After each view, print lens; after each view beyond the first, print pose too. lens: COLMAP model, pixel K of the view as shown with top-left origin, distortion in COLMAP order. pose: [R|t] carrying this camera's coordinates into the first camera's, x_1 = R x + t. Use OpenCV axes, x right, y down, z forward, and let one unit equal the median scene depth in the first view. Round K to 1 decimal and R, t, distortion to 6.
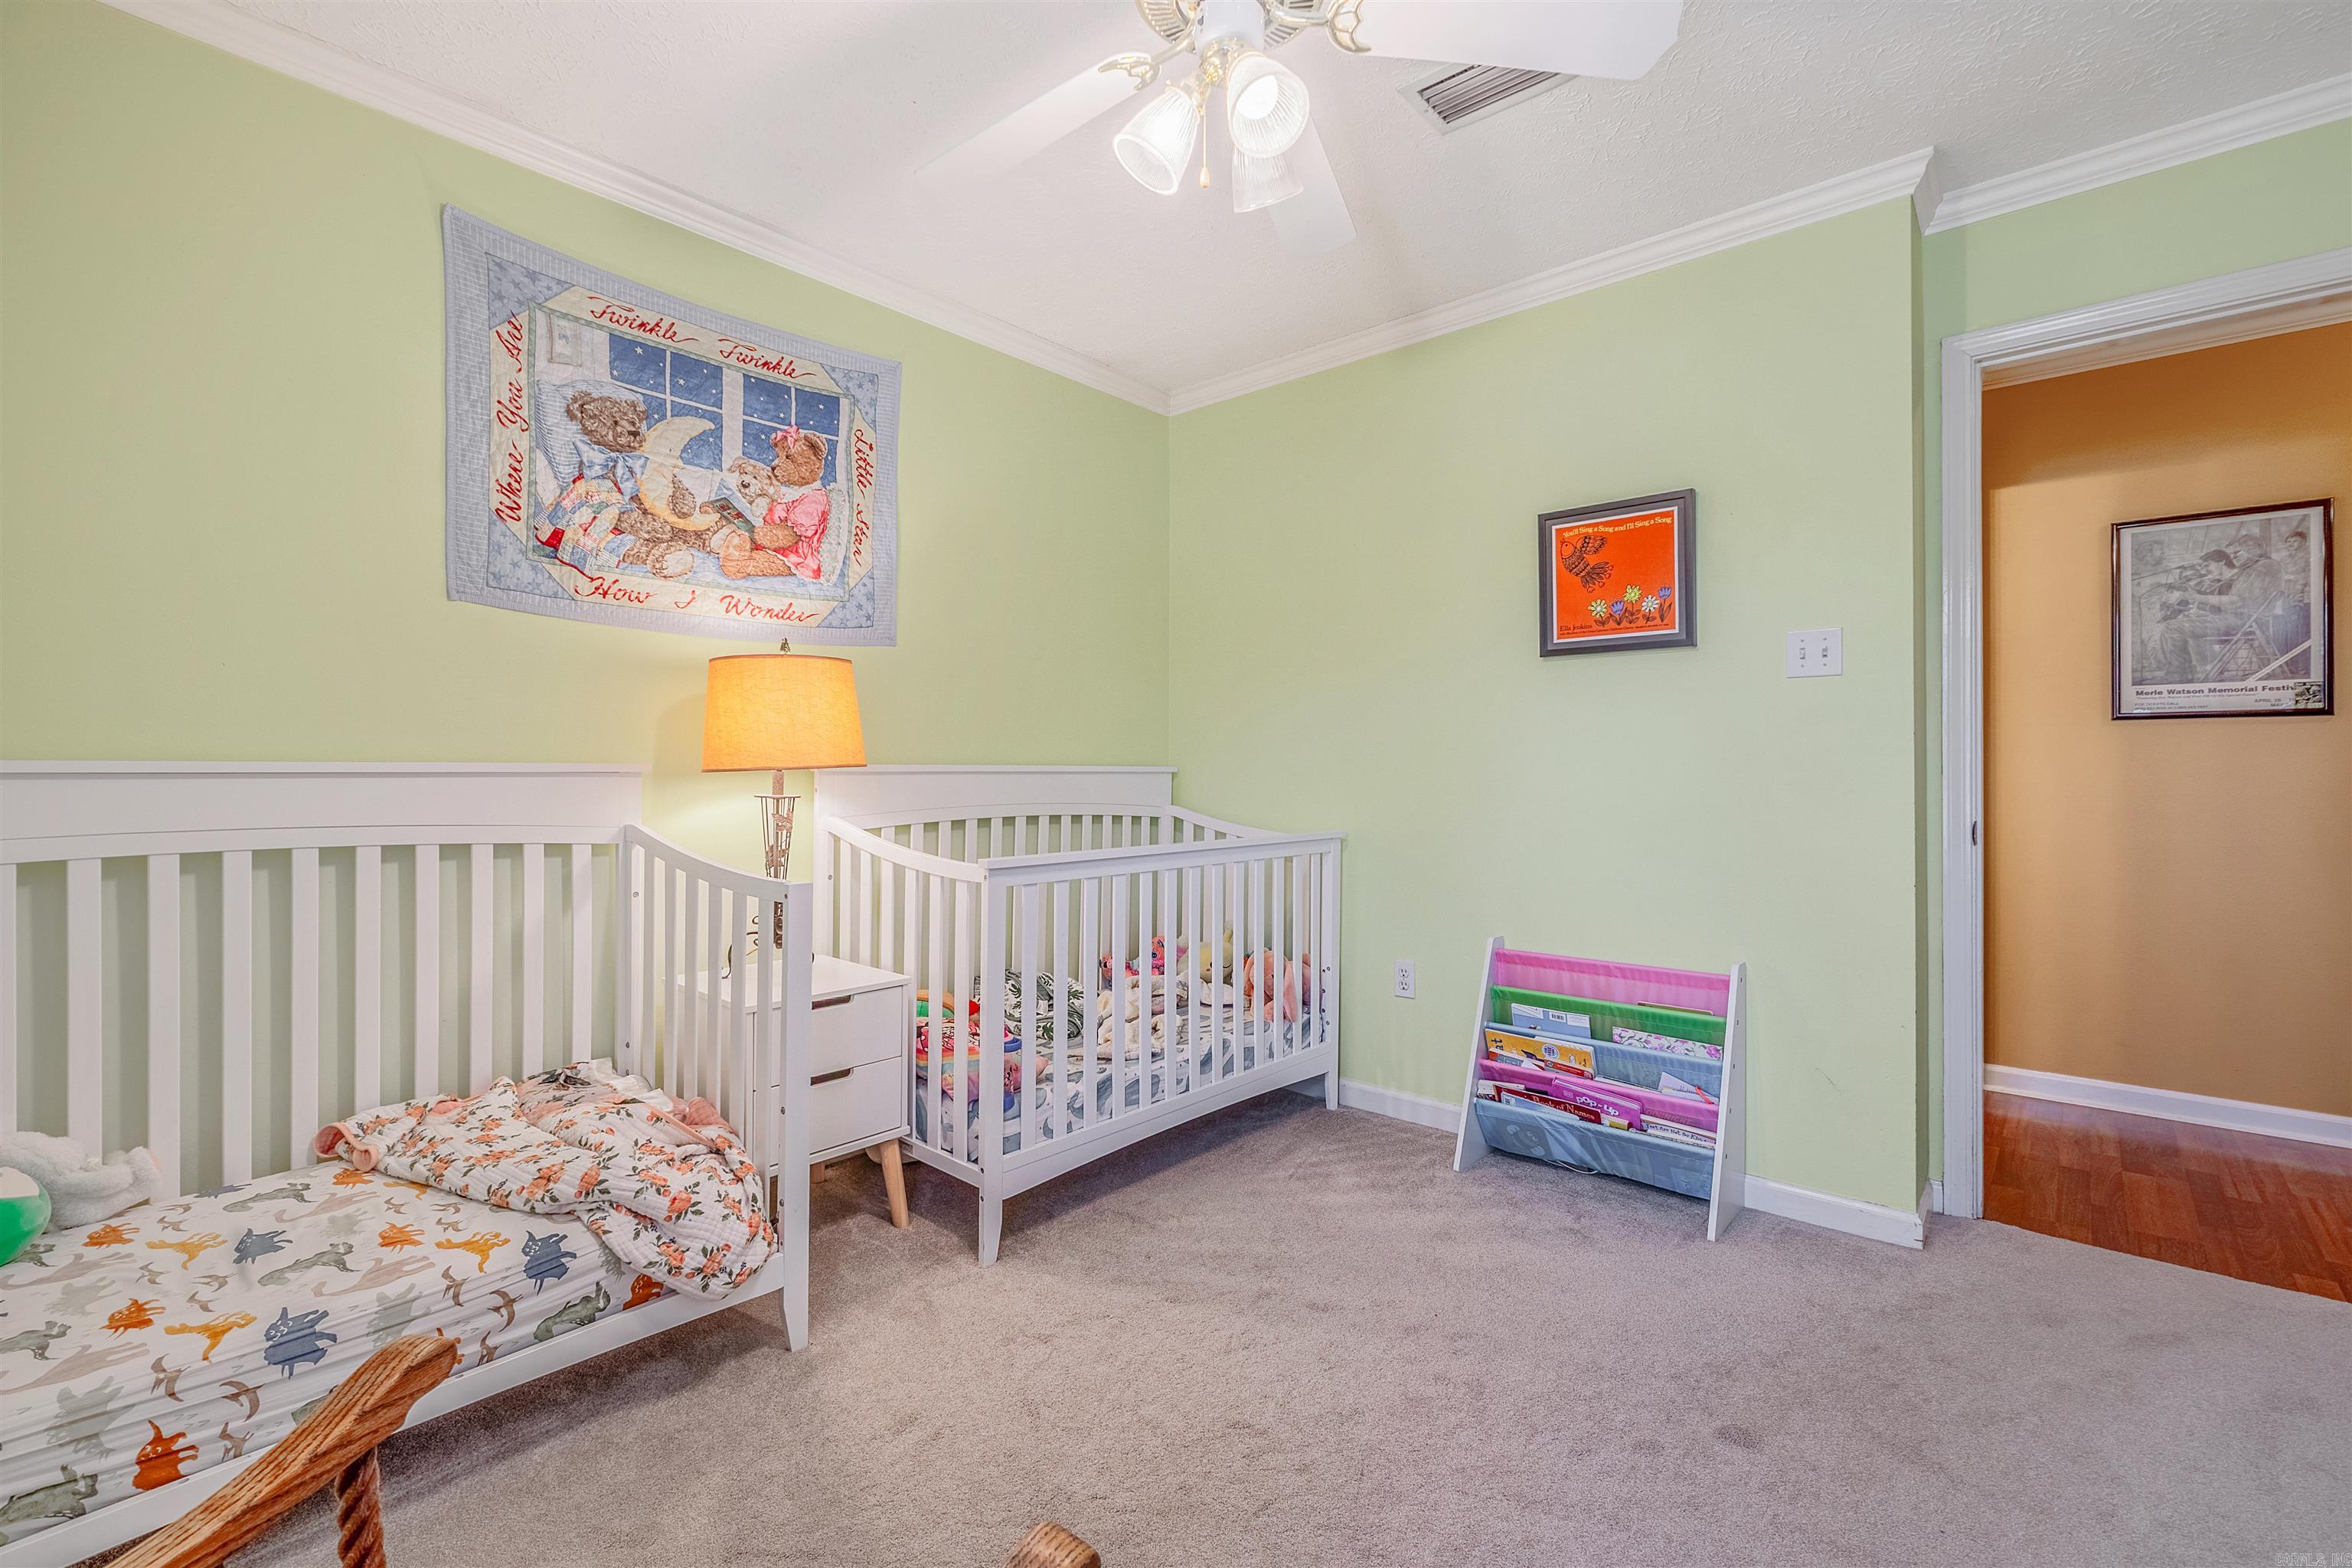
lens RADIAL K [[999.3, 0, 1182.7], [0, 999.3, 773.6], [0, 0, 1]] dist [-0.003284, -0.000728]
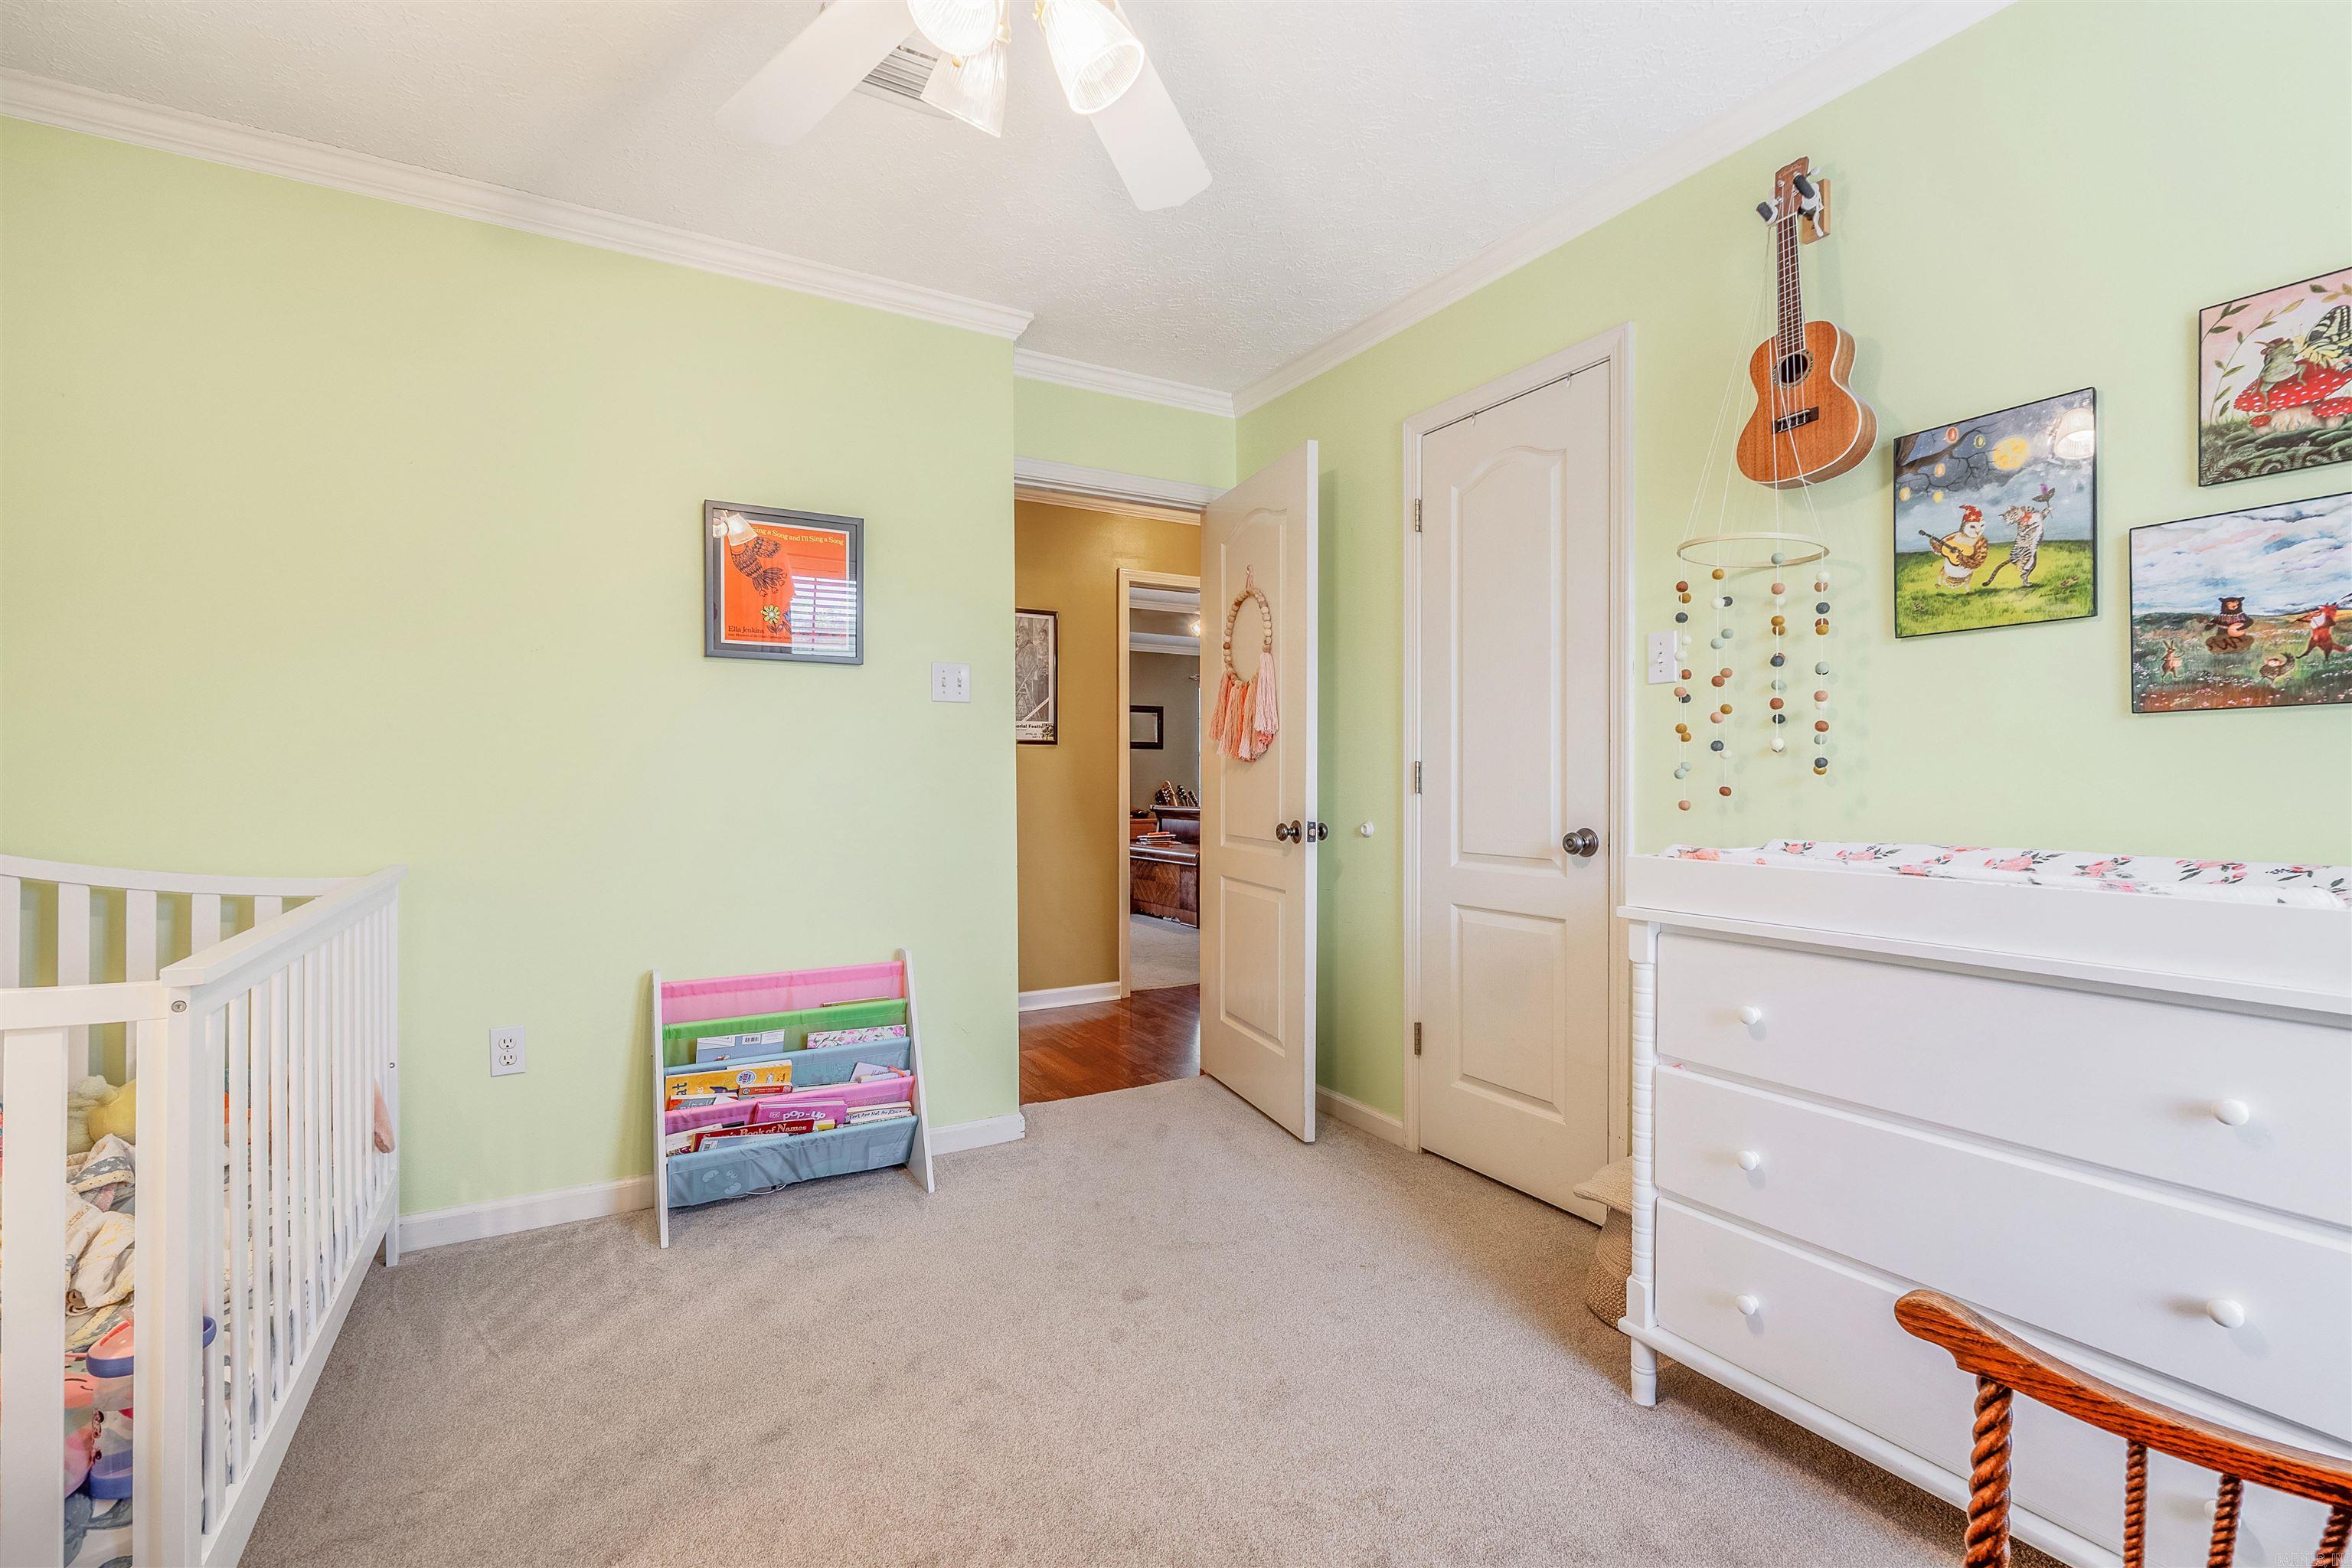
lens RADIAL K [[999.3, 0, 1164.1], [0, 999.3, 792.8], [0, 0, 1]] dist [-0.003284, -0.000728]
pose [[0.346416, -0.014594, 0.937967, -0.563813], [0.003055, 0.999891, 0.014429, -0.005135], [-0.938076, -0.002133, 0.346423, 0.455722]]
